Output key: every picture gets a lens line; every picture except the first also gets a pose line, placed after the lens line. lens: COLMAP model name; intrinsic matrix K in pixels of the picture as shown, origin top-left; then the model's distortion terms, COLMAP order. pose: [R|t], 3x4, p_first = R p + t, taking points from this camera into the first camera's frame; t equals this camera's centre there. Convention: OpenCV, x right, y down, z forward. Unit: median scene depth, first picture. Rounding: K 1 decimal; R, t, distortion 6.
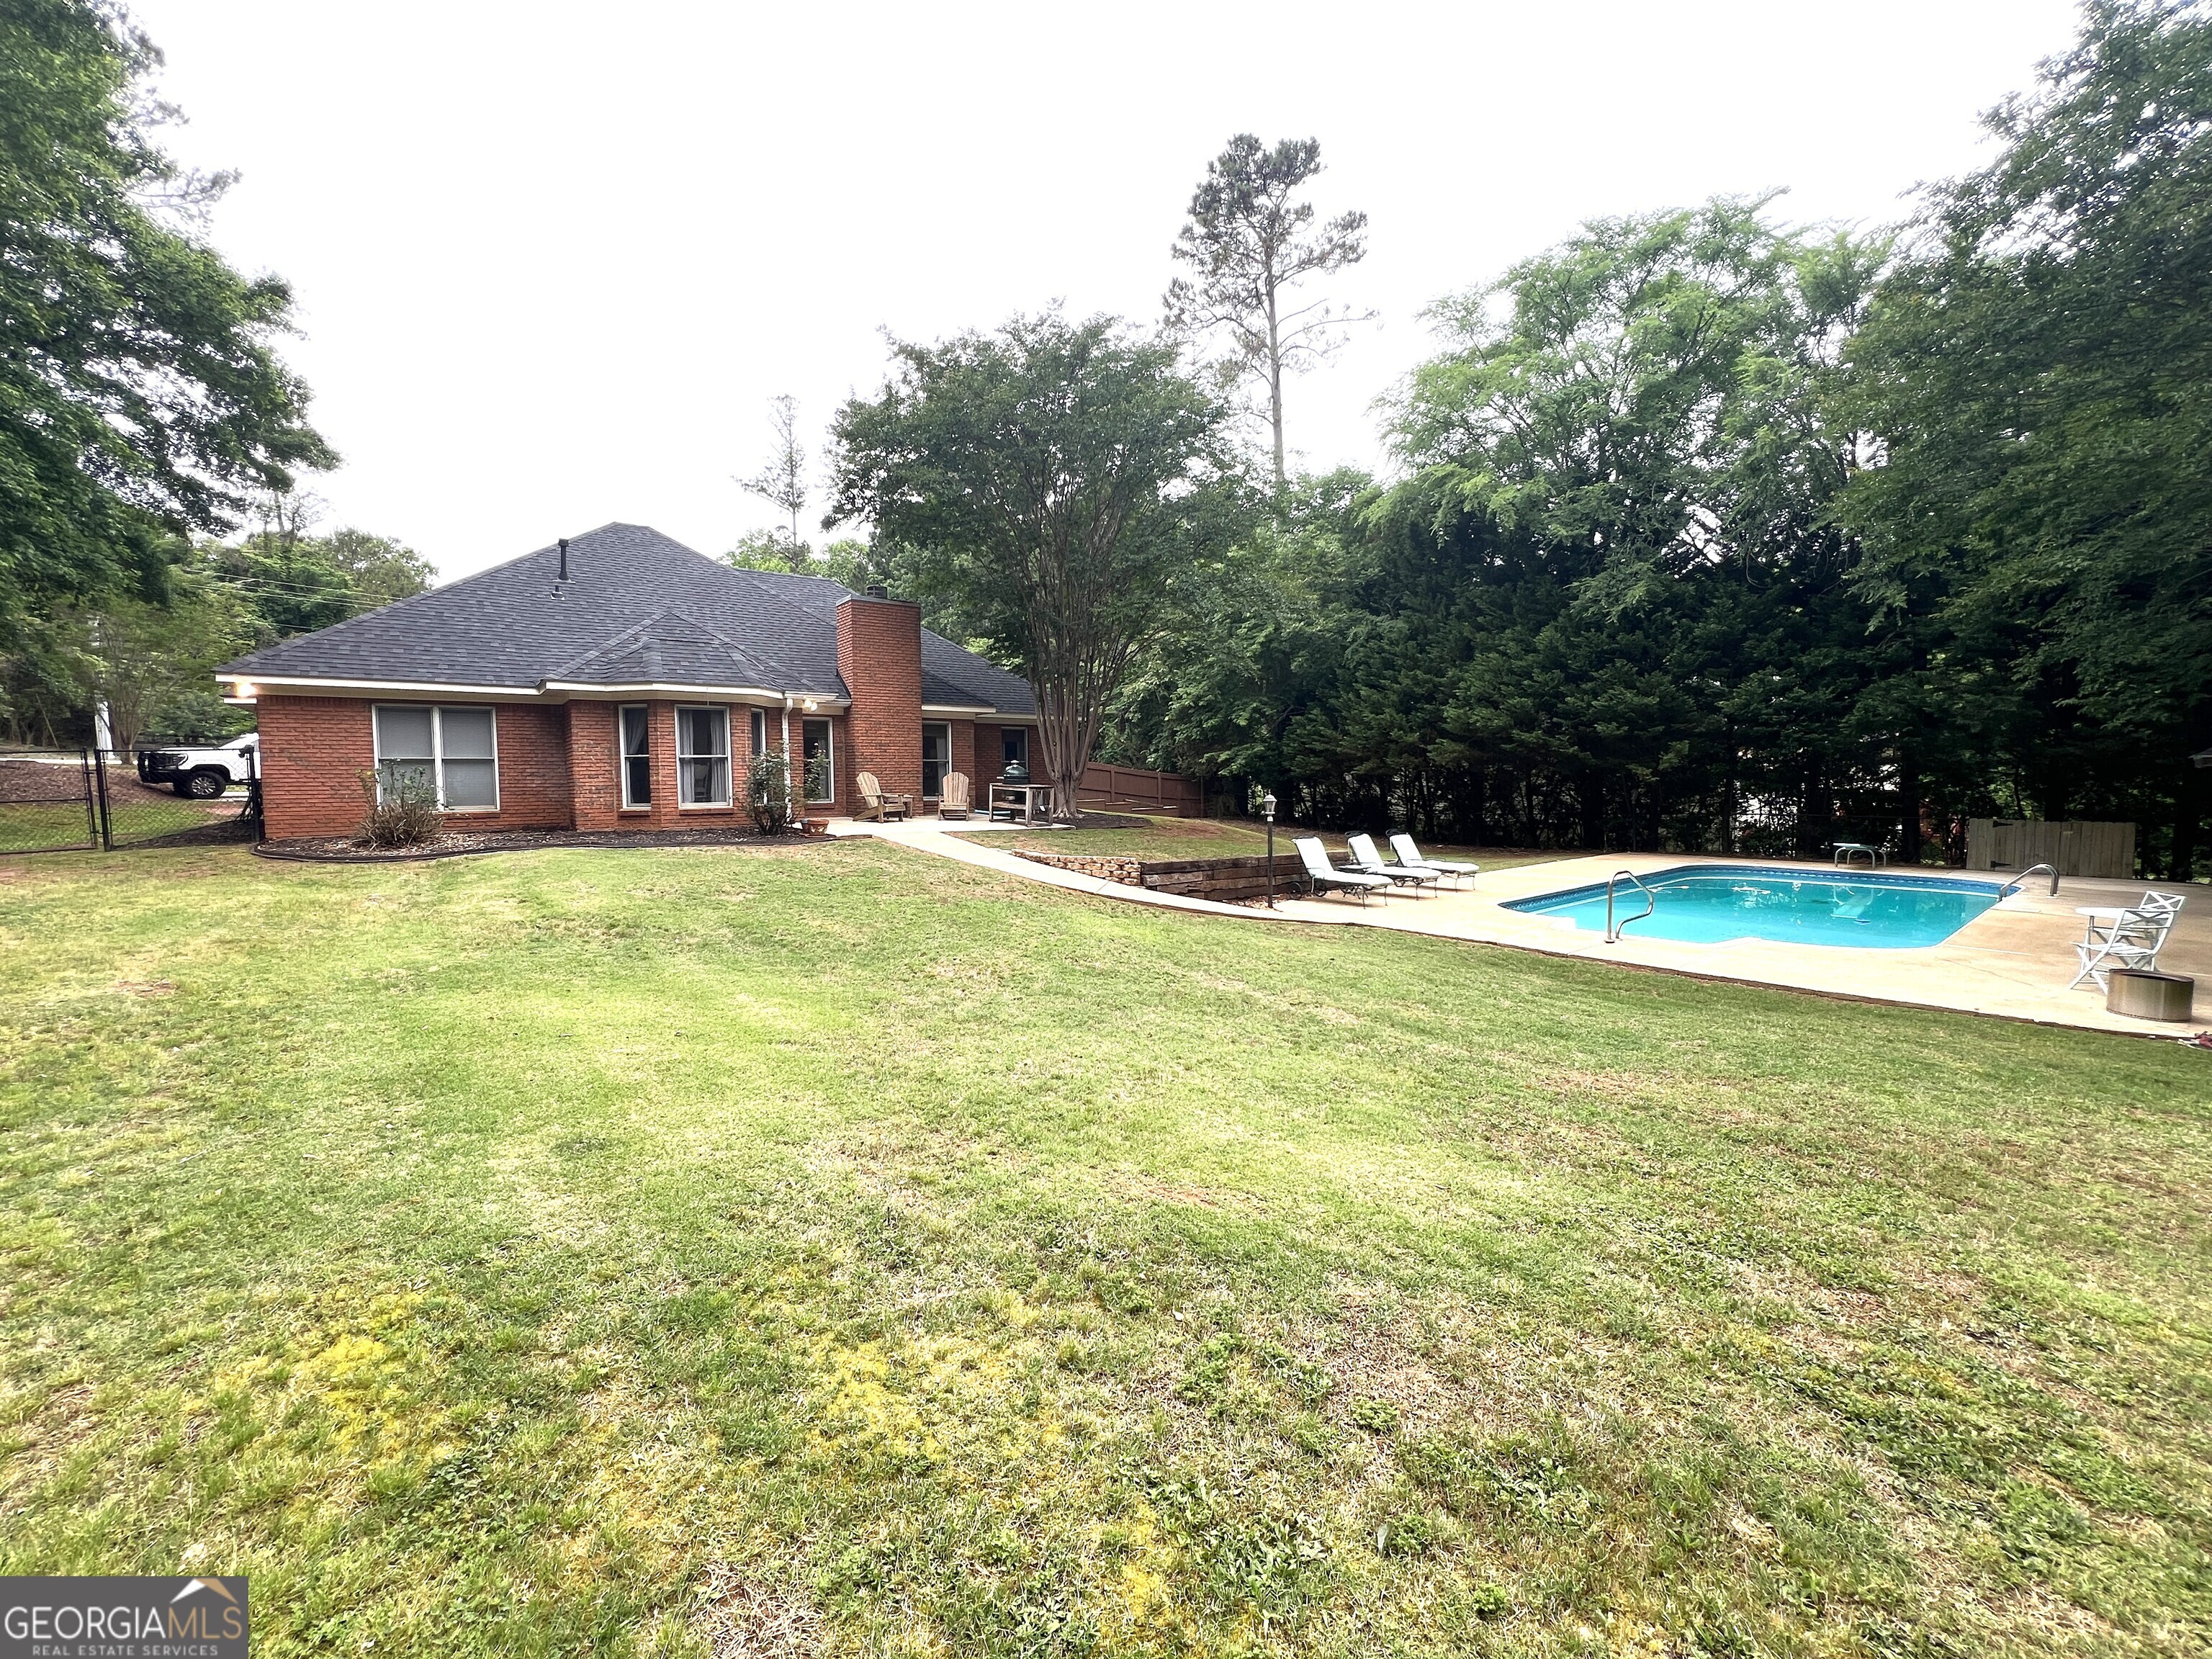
lens RADIAL K [[887.3, 0, 1106.0], [0, 887.3, 829.5], [0, 0, 1]] dist [-0.001509, -0.000096]
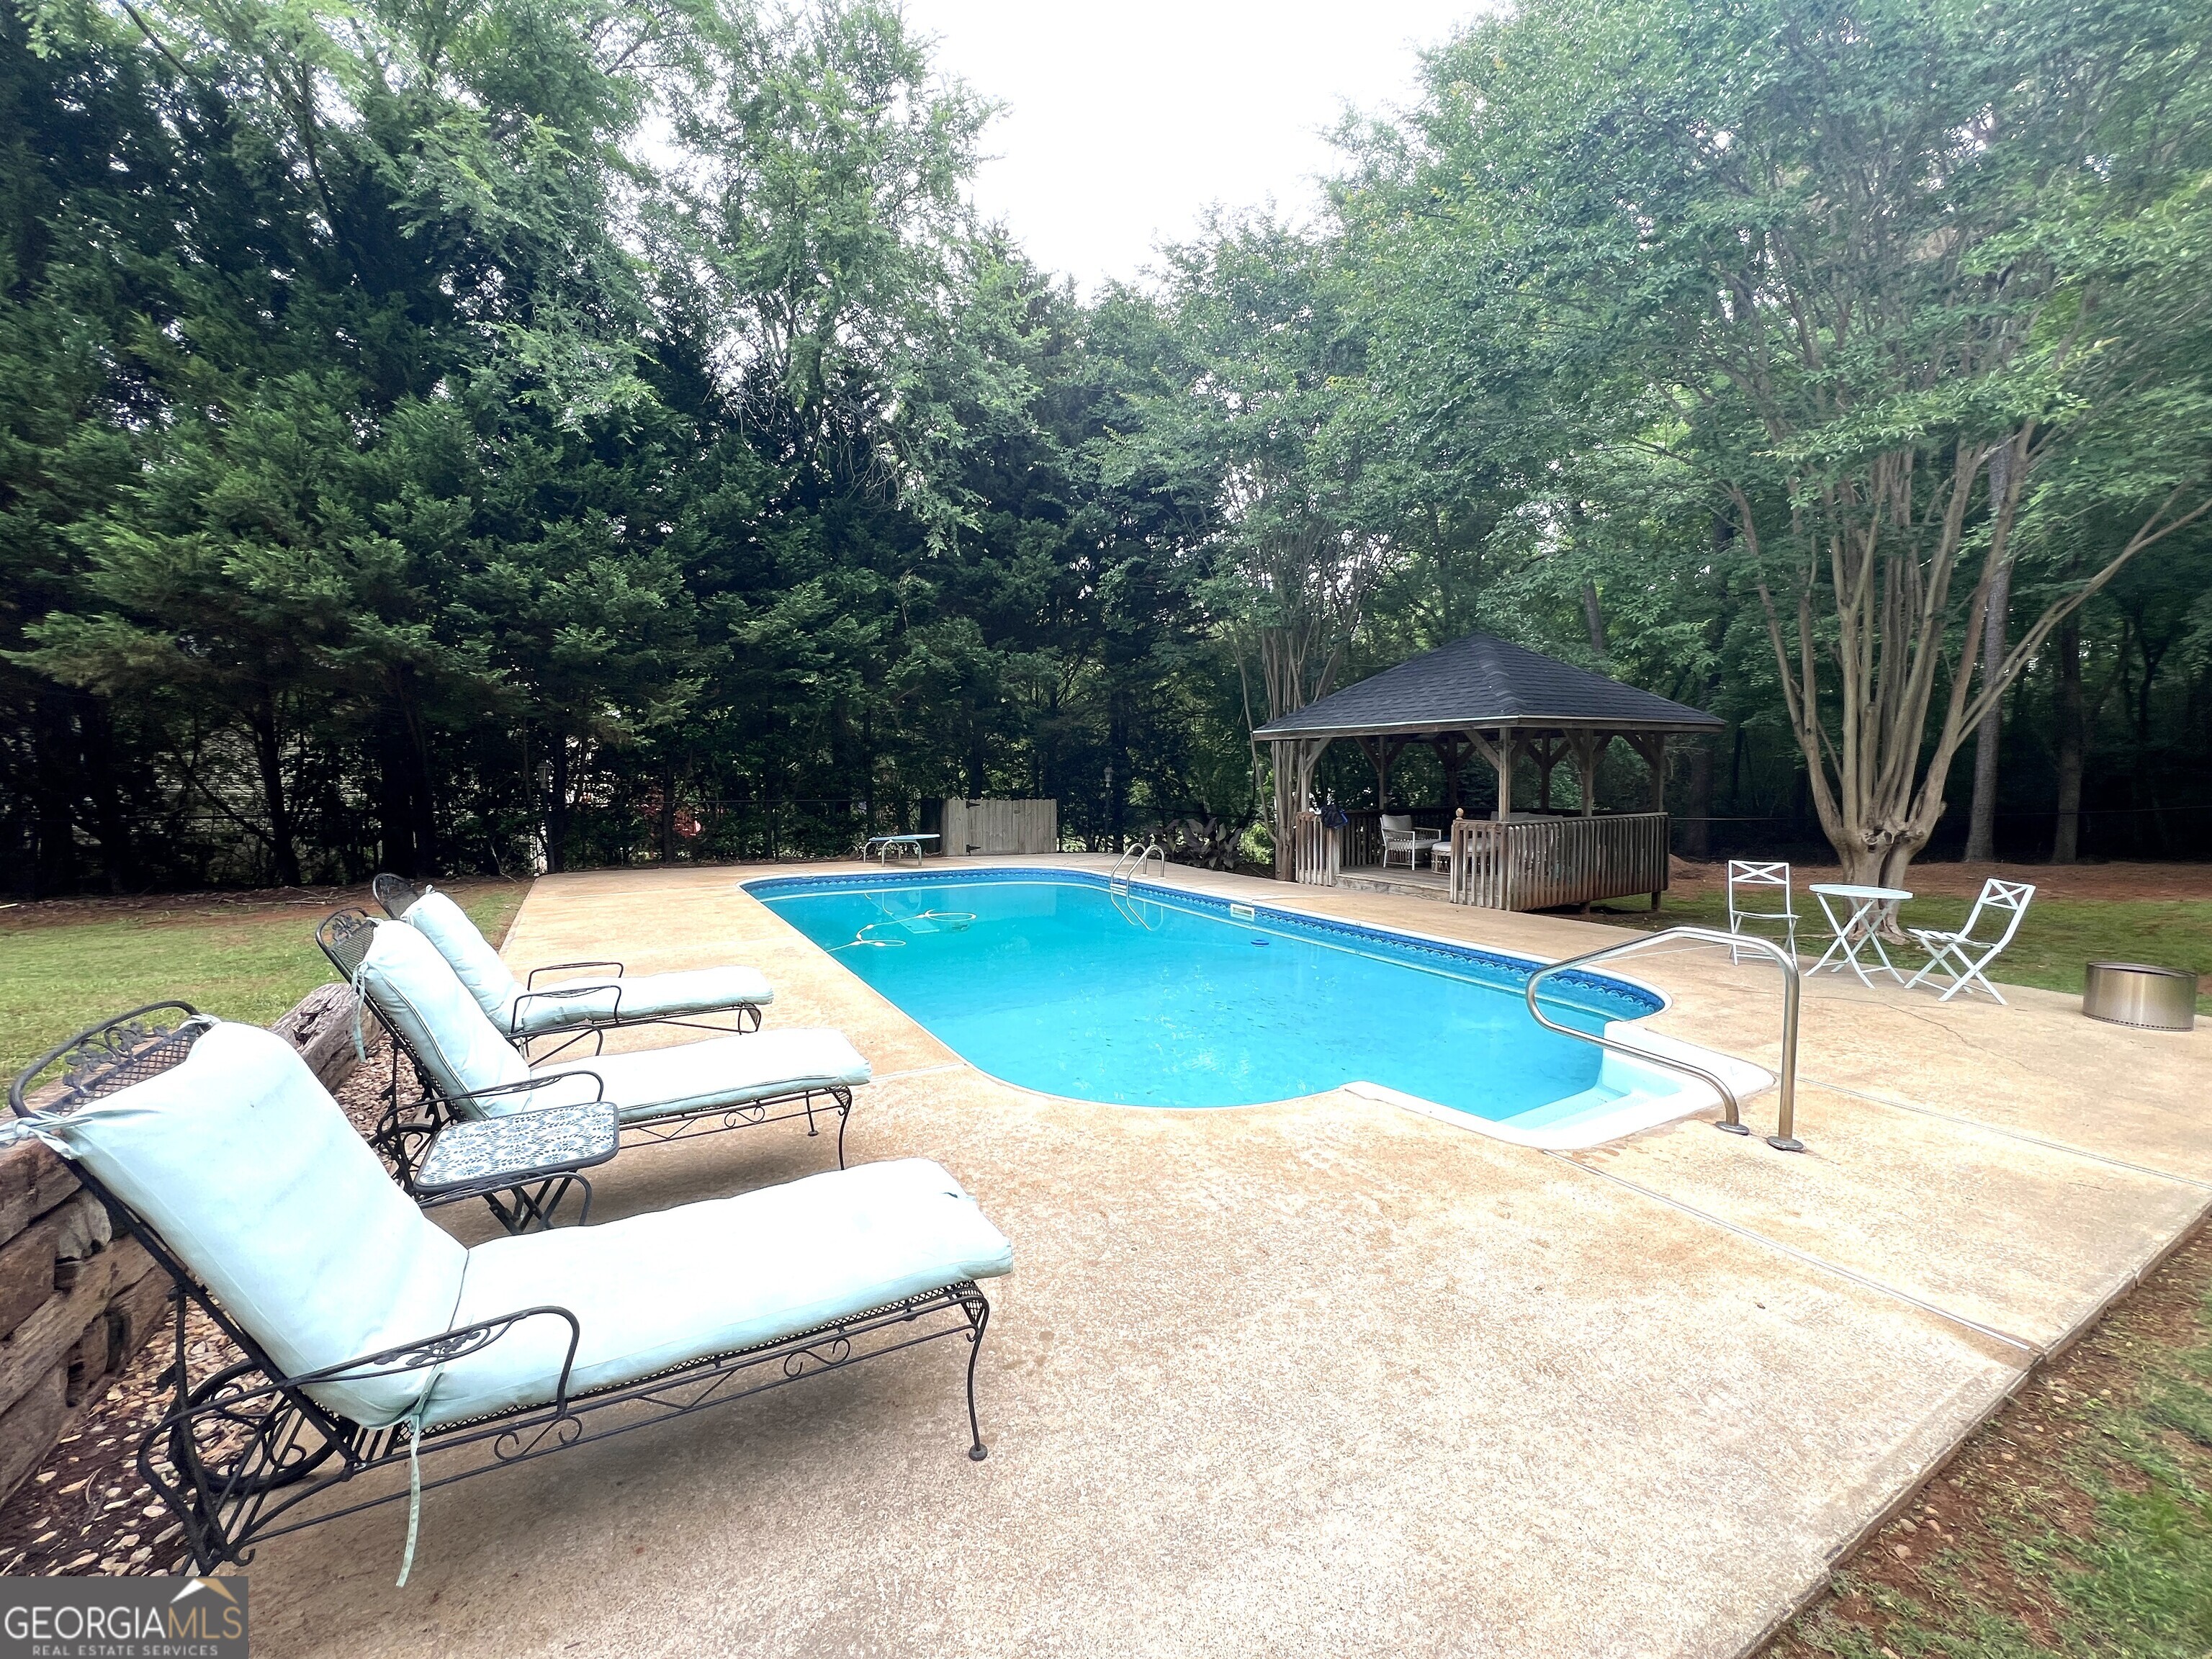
lens RADIAL K [[884.2, 0, 1106.0], [0, 884.2, 829.5], [0, 0, 1]] dist [-0.002508, -0.000092]
pose [[0.160289, -0.049408, 0.985833, 0.110545], [0.047772, 0.997964, 0.042248, -0.011708], [-0.985913, 0.040324, 0.162323, 0.661185]]
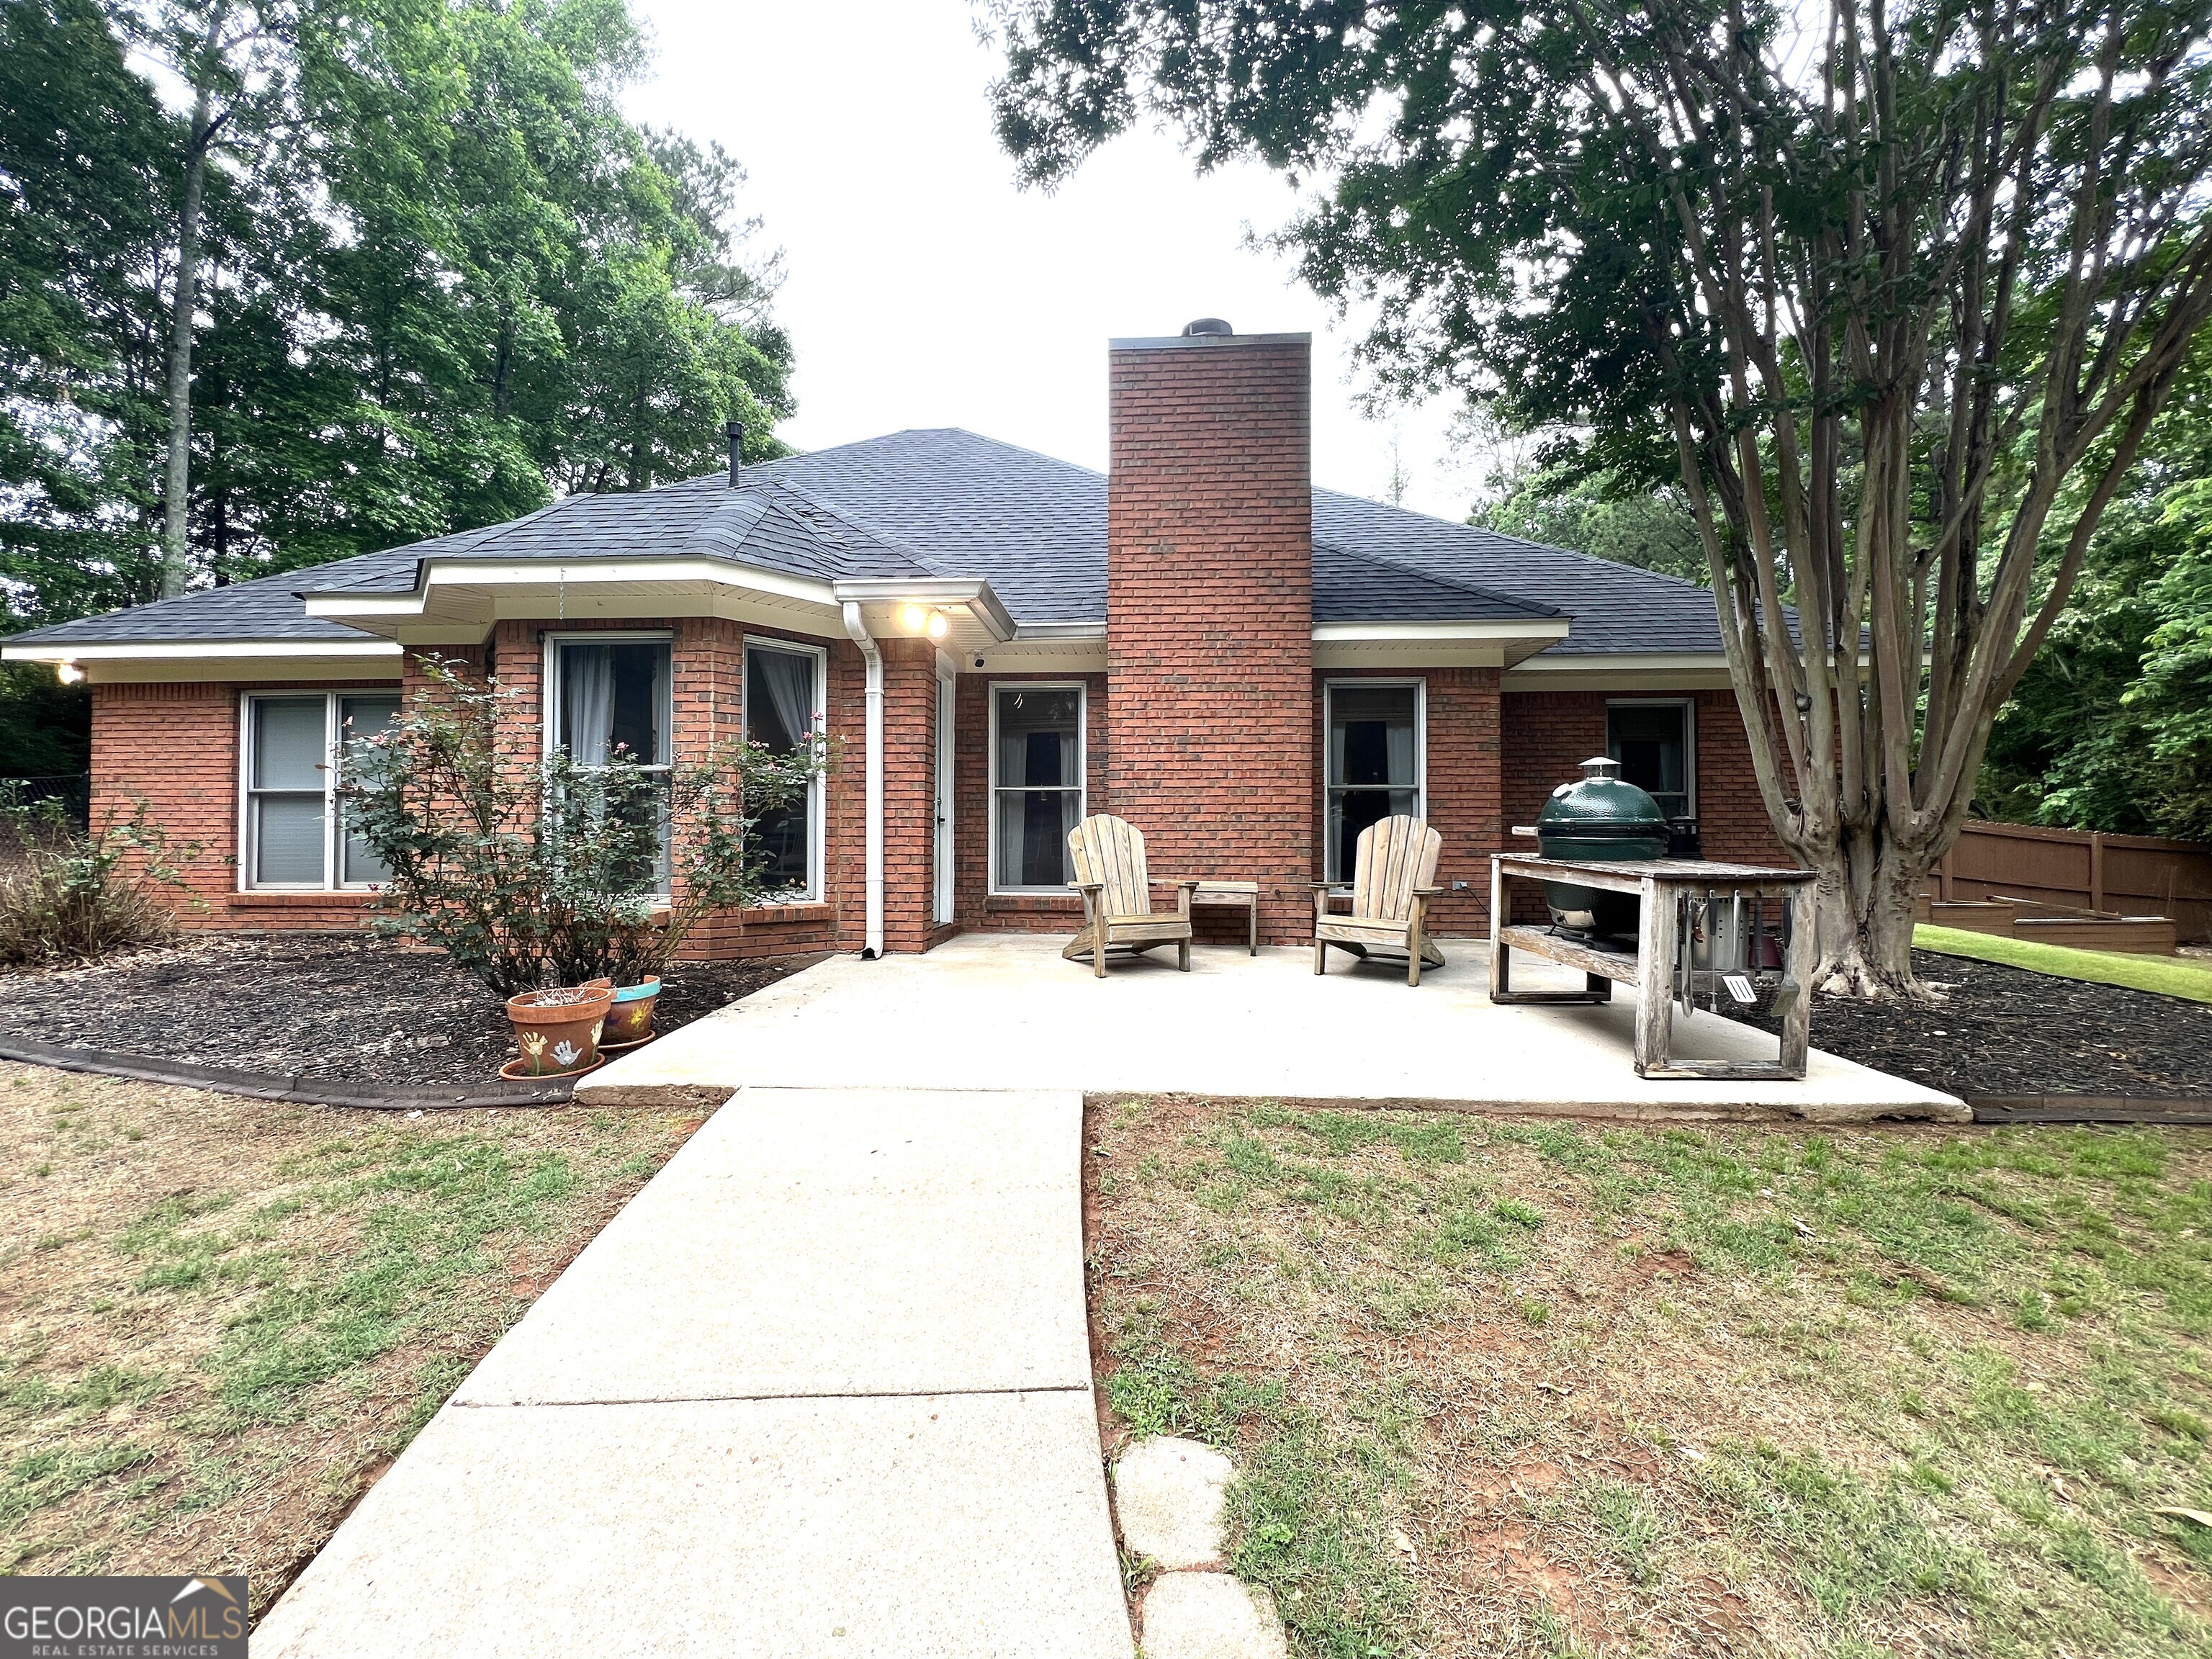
lens RADIAL K [[899.5, 0, 1106.0], [0, 899.5, 829.5], [0, 0, 1]] dist [-0.000613, -0.000012]
pose [[0.768243, -0.002368, -0.640154, -0.045176], [-0.044548, 0.997371, -0.057151, -0.035296], [0.638606, 0.072423, 0.766118, 0.656734]]
